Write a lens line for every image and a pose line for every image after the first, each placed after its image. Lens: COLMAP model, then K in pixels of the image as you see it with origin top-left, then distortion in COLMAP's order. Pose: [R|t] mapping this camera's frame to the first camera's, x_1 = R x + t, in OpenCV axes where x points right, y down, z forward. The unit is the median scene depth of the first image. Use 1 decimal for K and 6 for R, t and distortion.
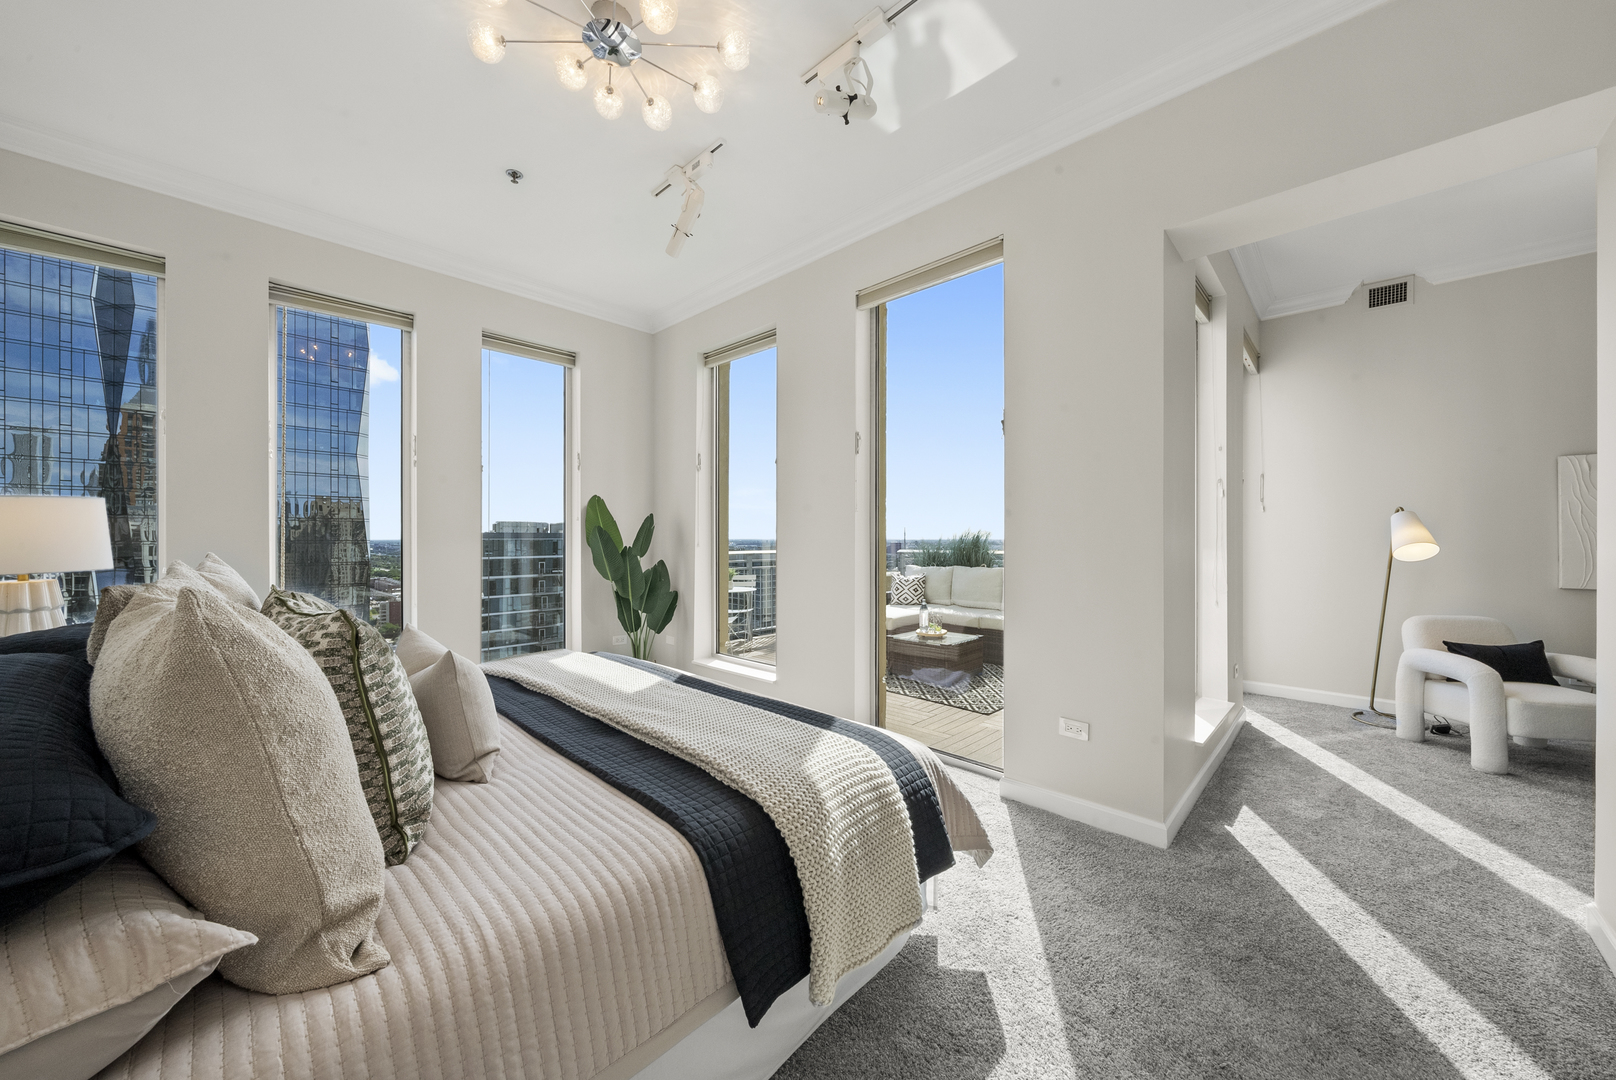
lens RADIAL K [[579.3, 0, 803.3], [0, 579.3, 535.9], [0, 0, 1]] dist [-0.000776, 0.000010]
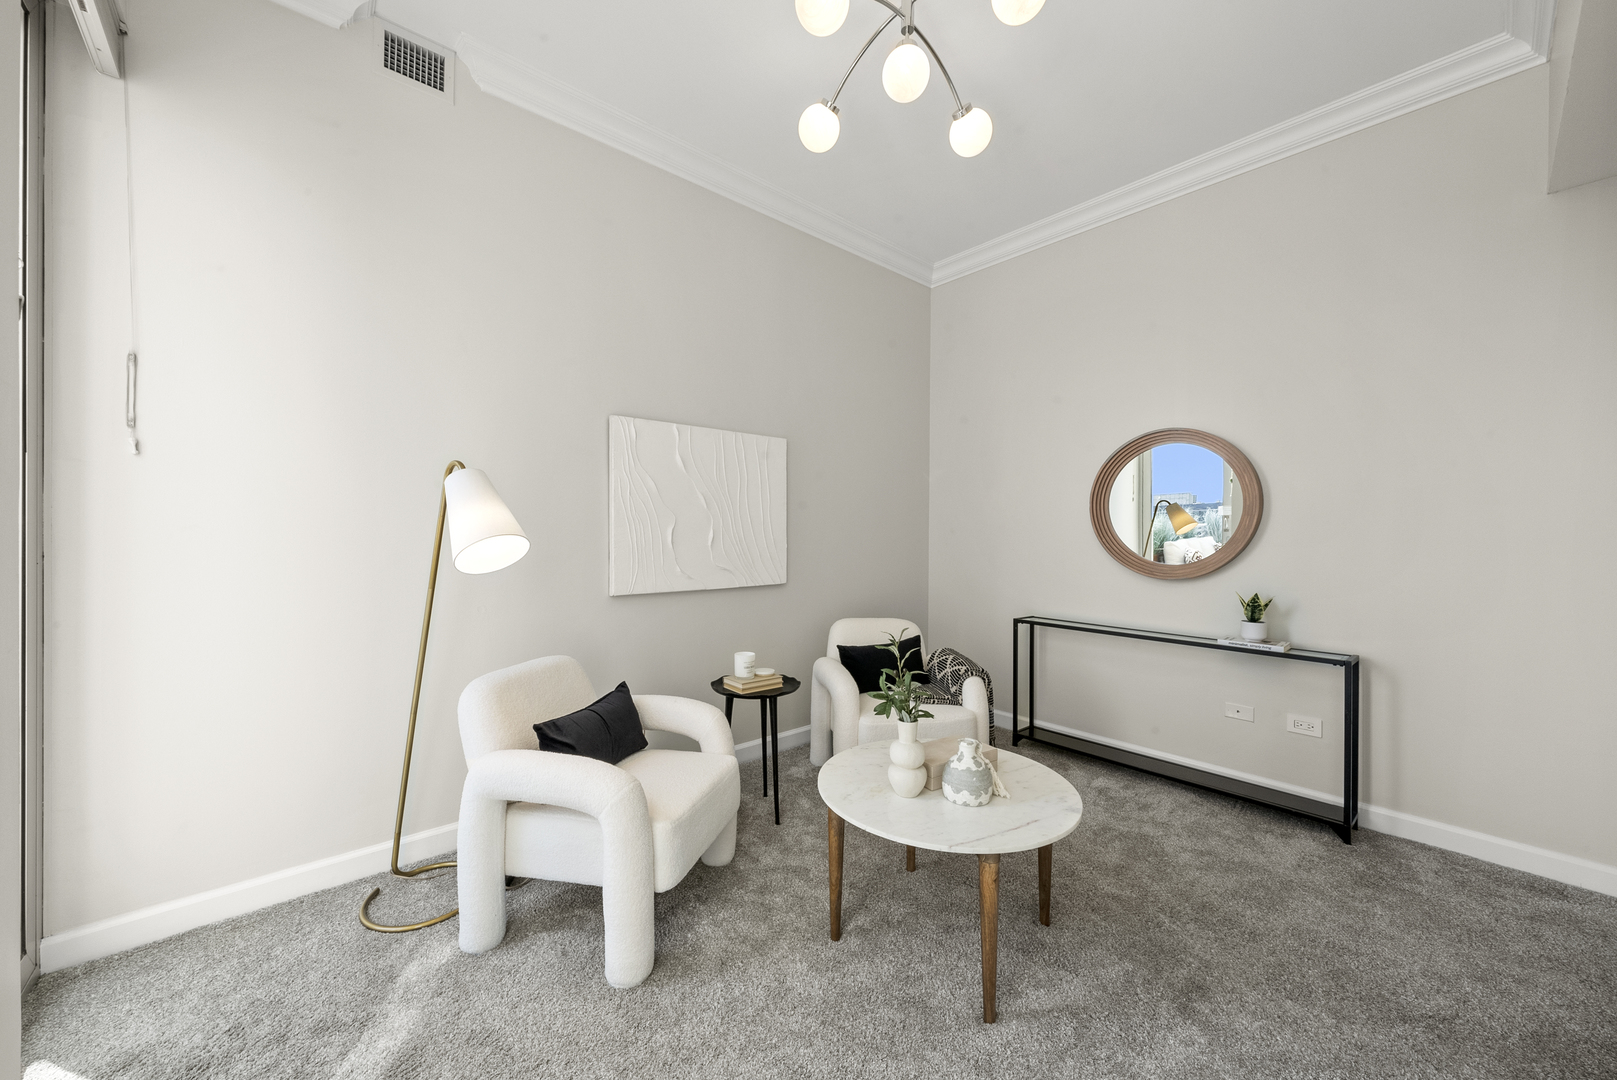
lens RADIAL K [[589.6, 0, 808.5], [0, 589.6, 540.0], [0, 0, 1]] dist [-0.010583, 0.000038]
pose [[0.083406, -0.016598, 0.996377, 0.583410], [-0.000221, 0.999861, 0.016674, 0.006617], [-0.996516, -0.001611, 0.083391, 0.688234]]
